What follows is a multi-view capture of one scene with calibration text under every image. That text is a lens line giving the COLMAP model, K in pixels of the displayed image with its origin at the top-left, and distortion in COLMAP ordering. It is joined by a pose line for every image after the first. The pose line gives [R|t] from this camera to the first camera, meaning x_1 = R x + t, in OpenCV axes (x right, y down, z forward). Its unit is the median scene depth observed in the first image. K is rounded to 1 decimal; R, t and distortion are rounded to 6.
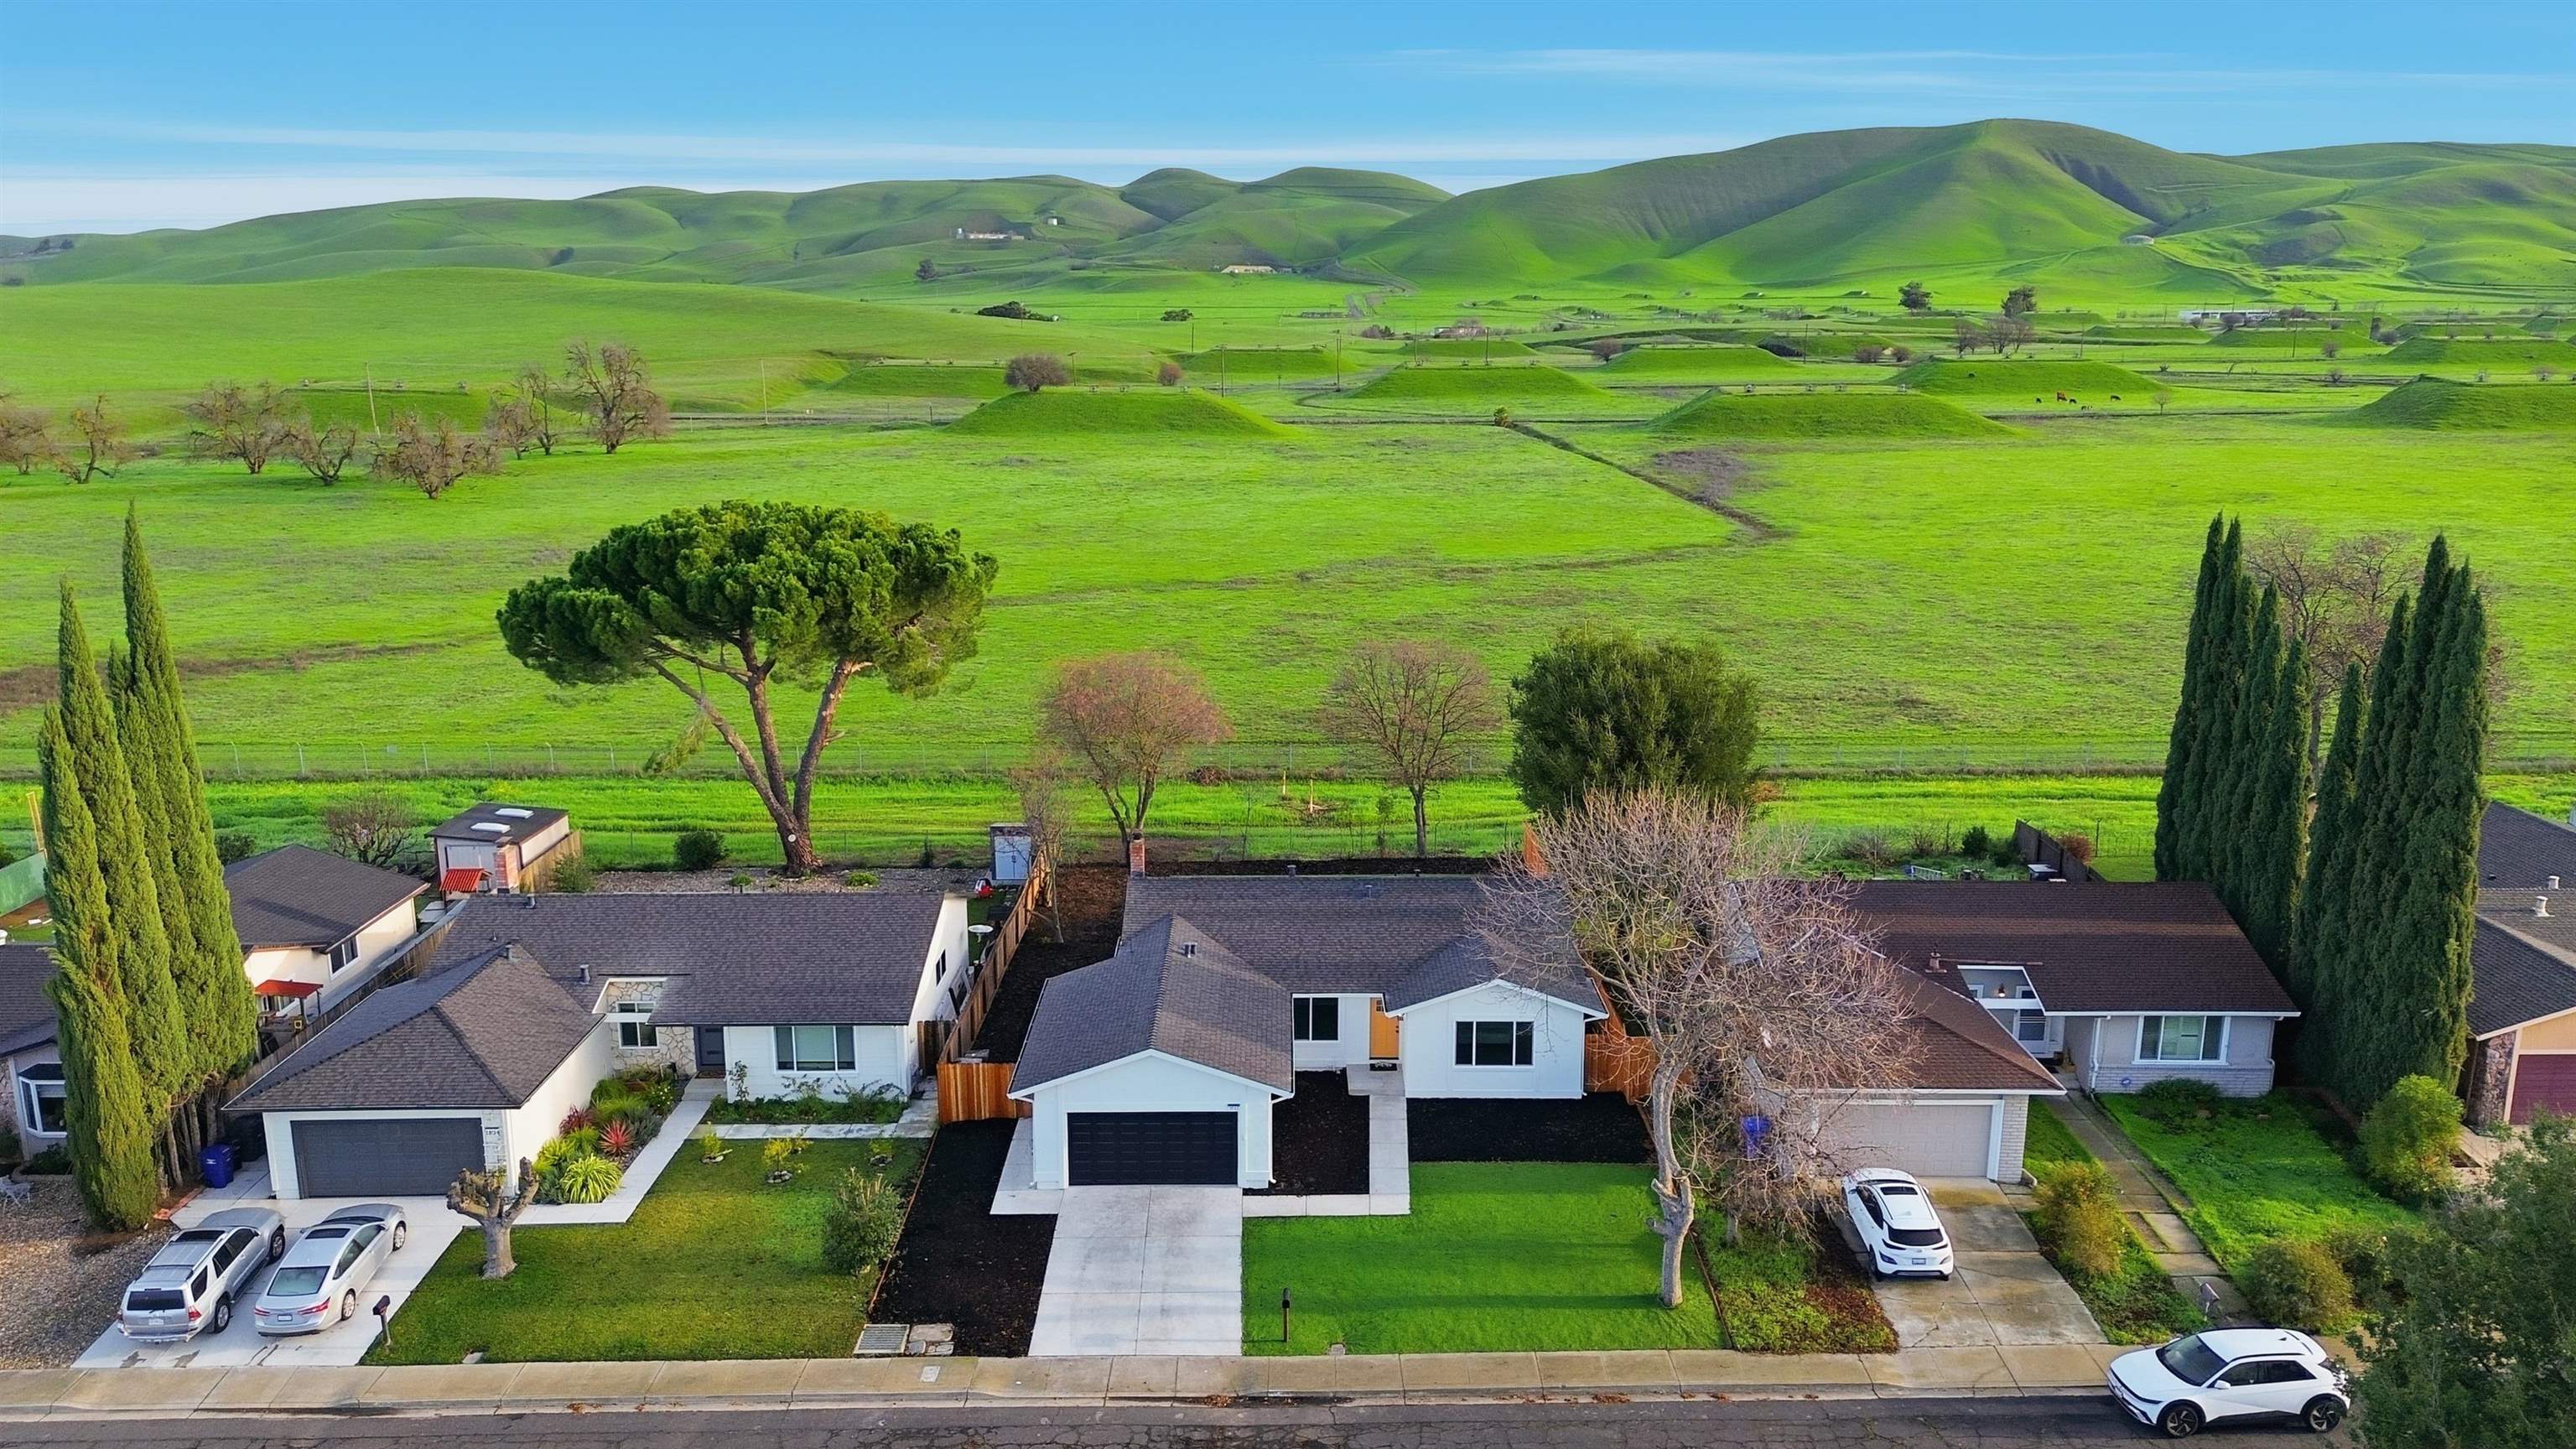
lens RADIAL K [[1817.3, 0, 1292.9], [0, 1817.3, 725.6], [0, 0, 1]] dist [0.072084, -0.061577]
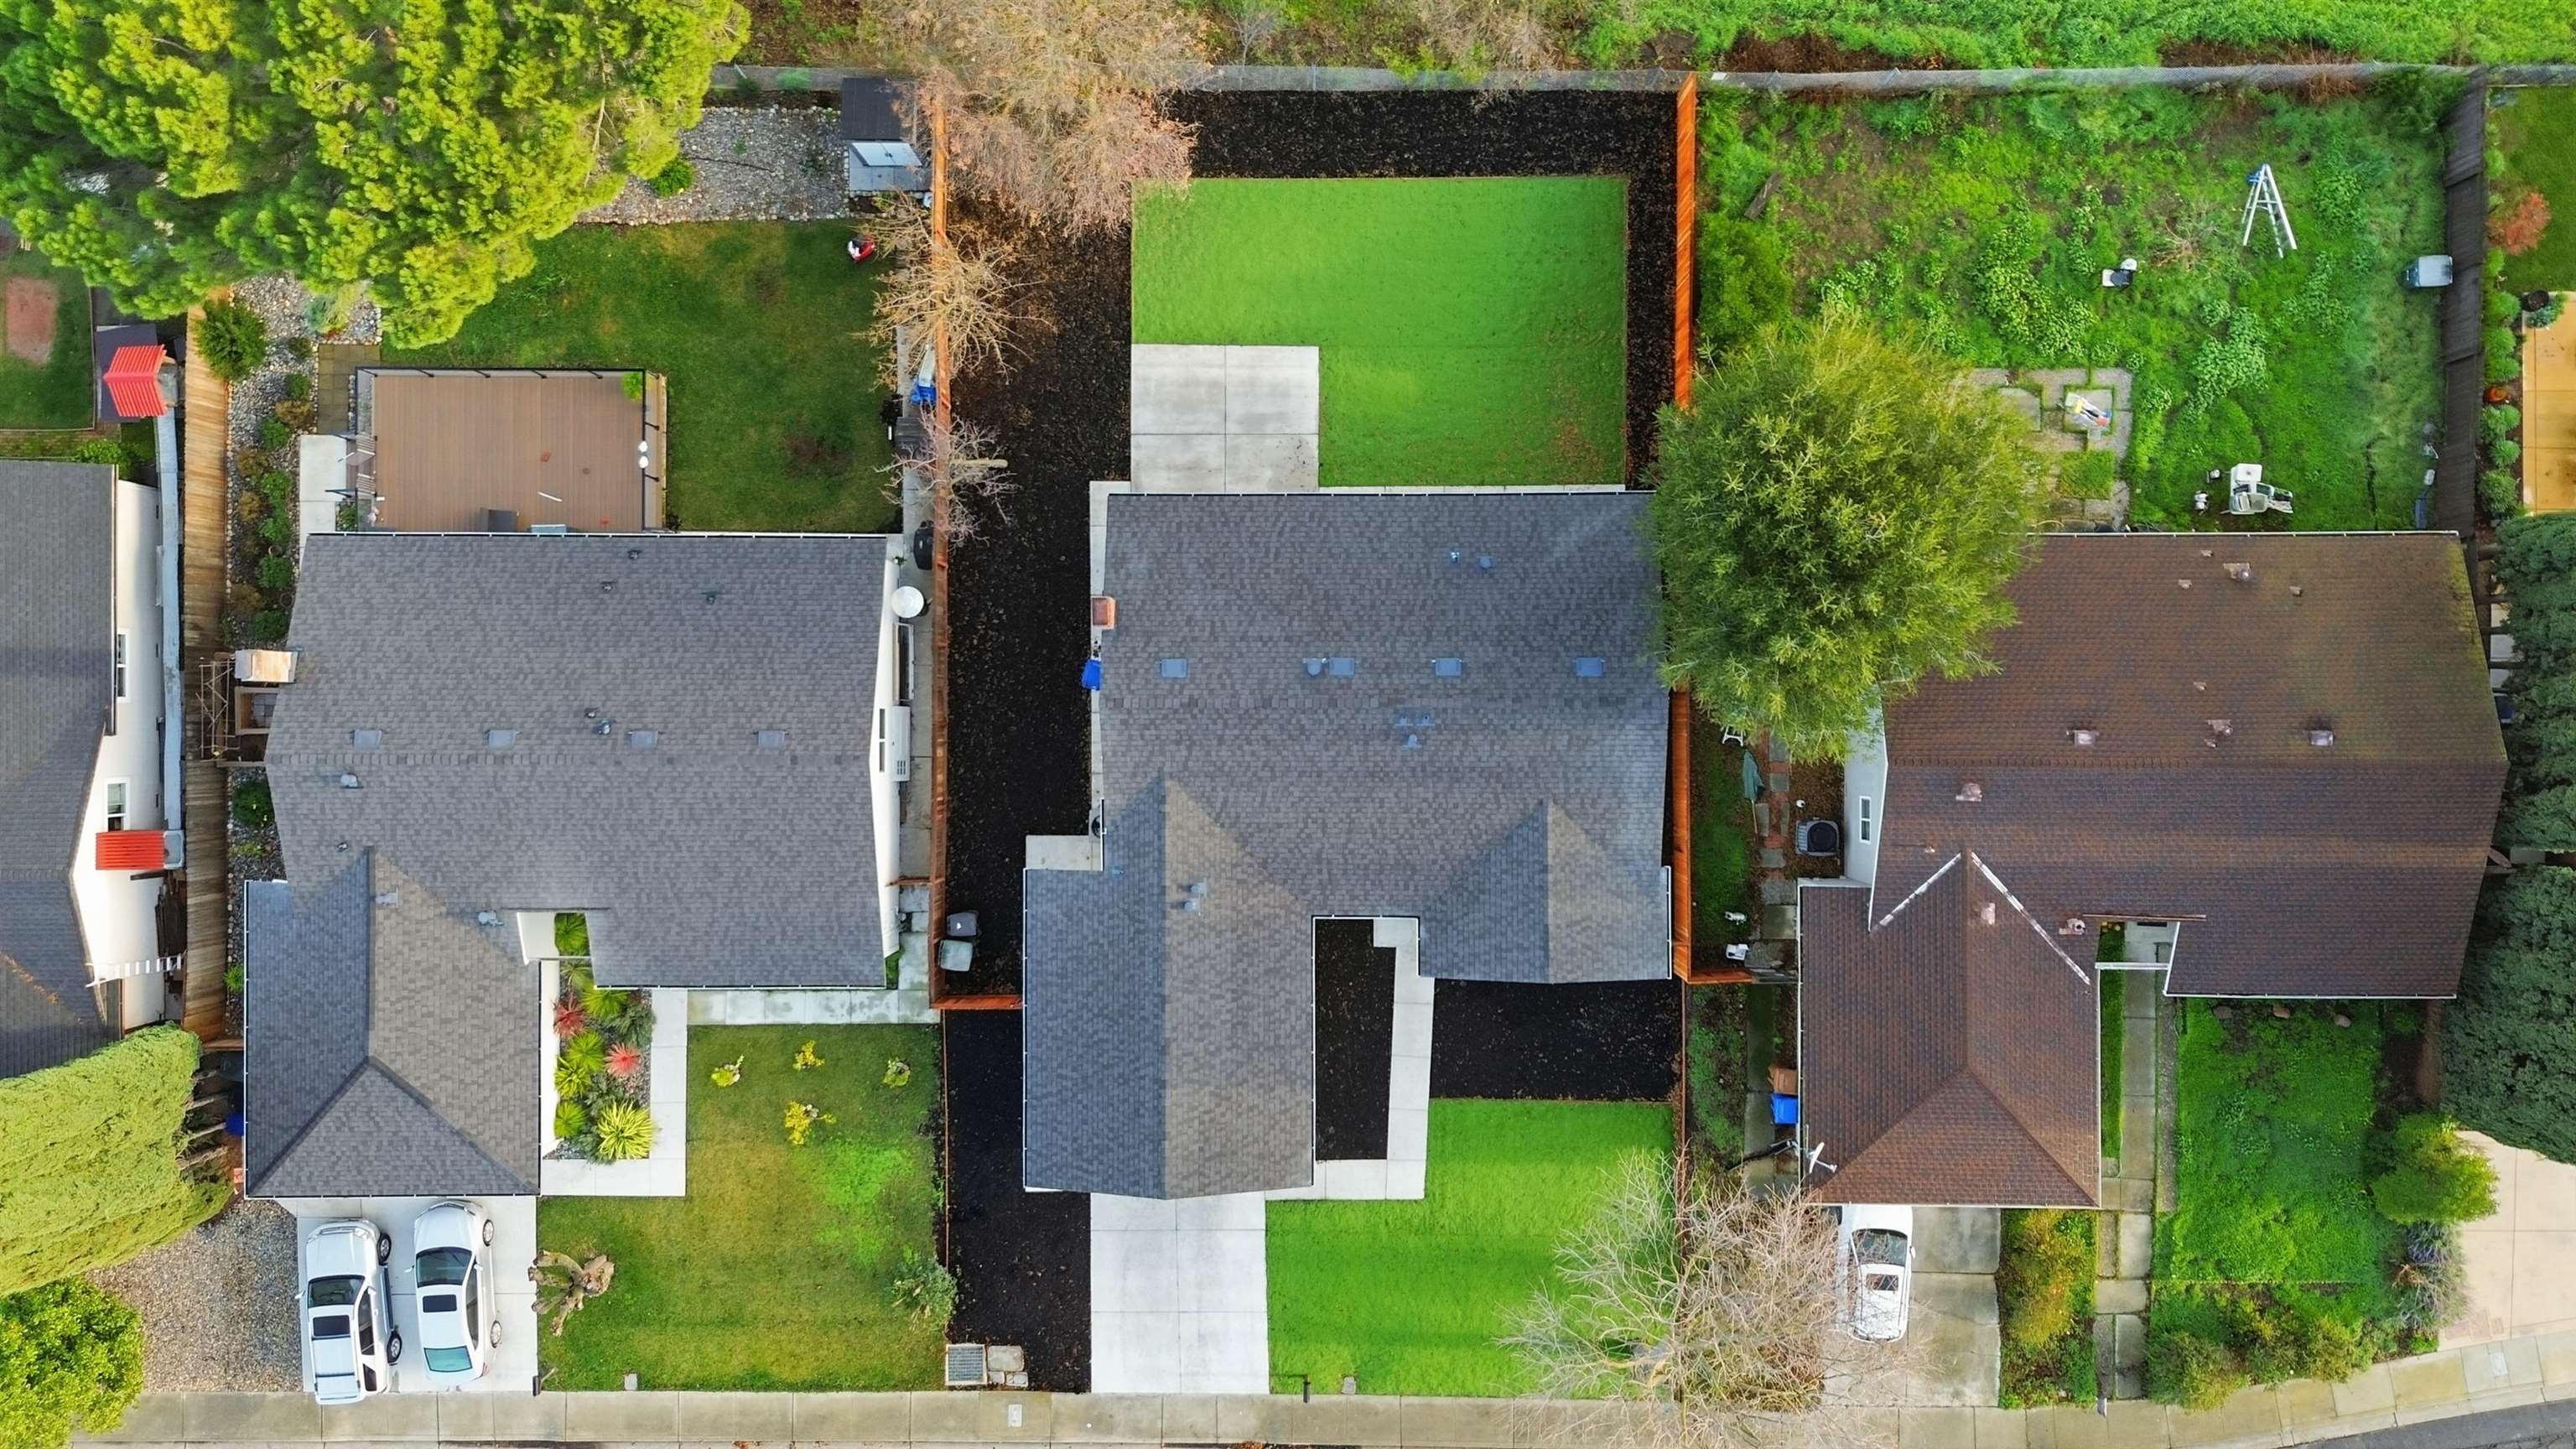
lens RADIAL K [[1817.3, 0, 1293.6], [0, 1817.3, 713.8], [0, 0, 1]] dist [0.072084, -0.061577]
pose [[0.999929, 0.004174, -0.011163, -0.000425], [0.009945, 0.224001, 0.974538, -0.724951], [0.006568, -0.974580, 0.223944, 0.909919]]
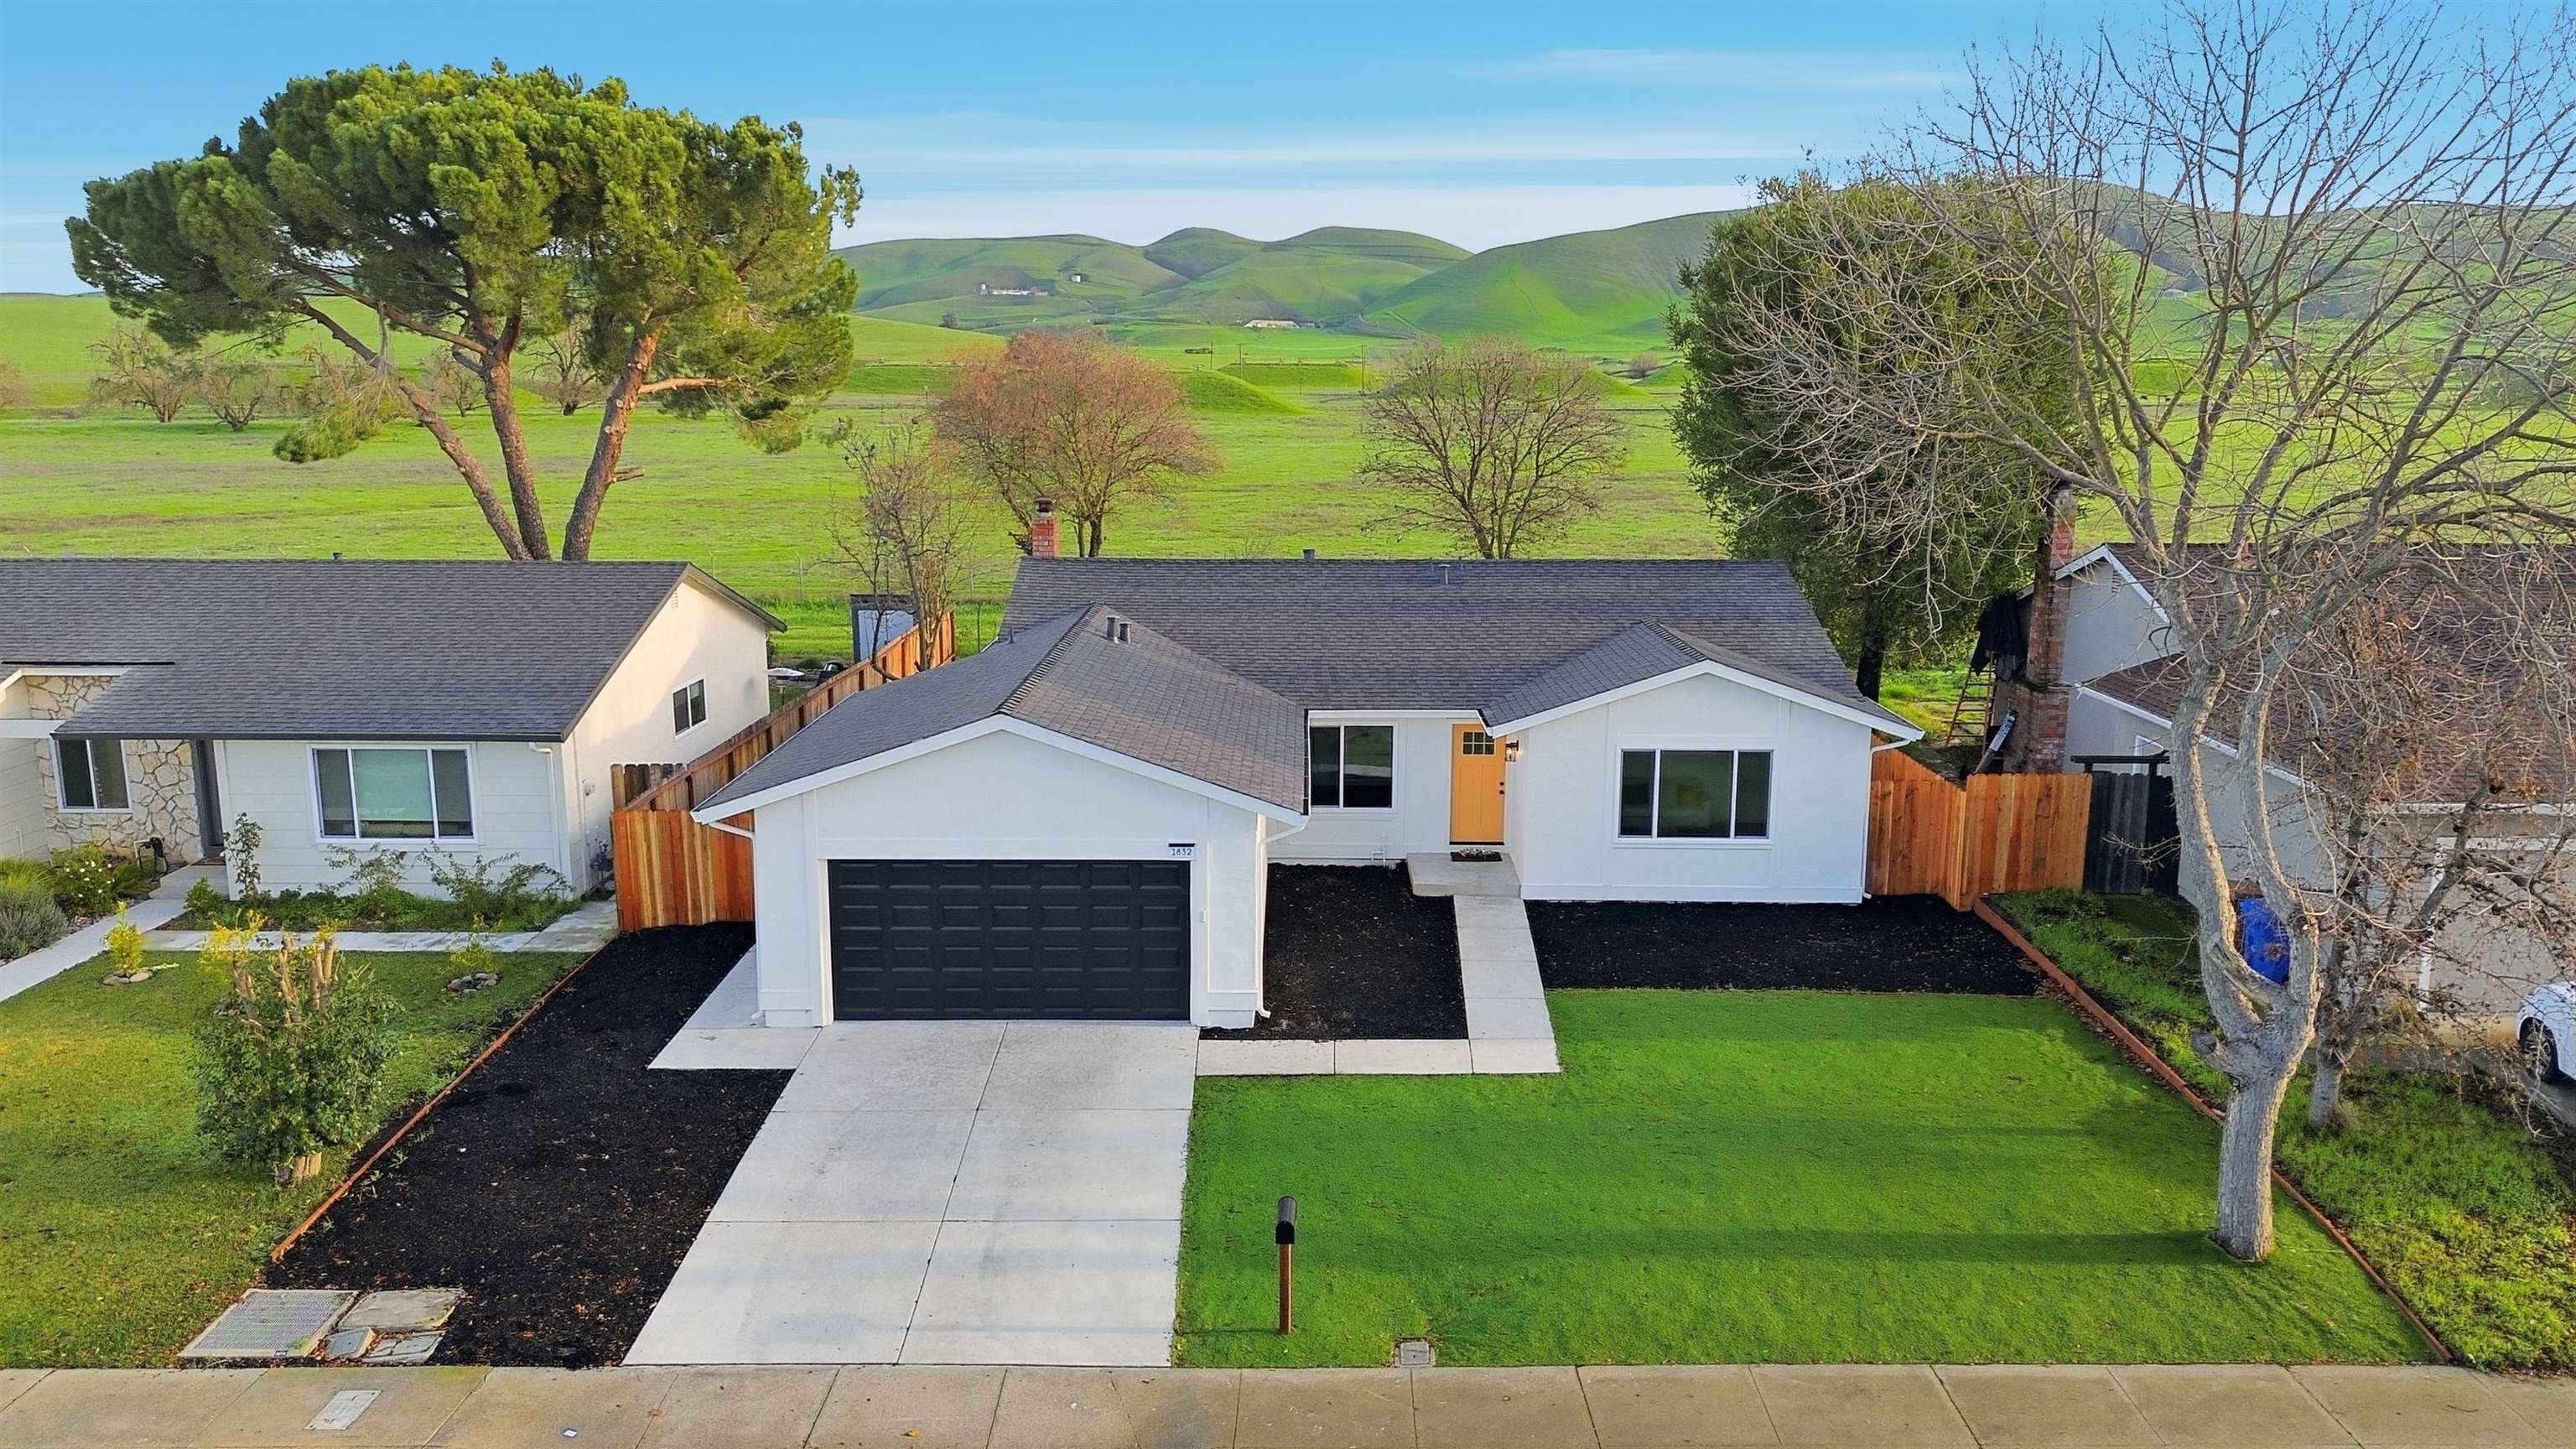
lens RADIAL K [[1817.3, 0, 1292.8], [0, 1817.3, 734.6], [0, 0, 1]] dist [0.072084, -0.061577]
pose [[0.999918, 0.005271, -0.011657, 0.001436], [-0.005620, 0.999531, -0.030117, 0.172661], [0.011493, 0.030180, 0.999478, 0.473638]]
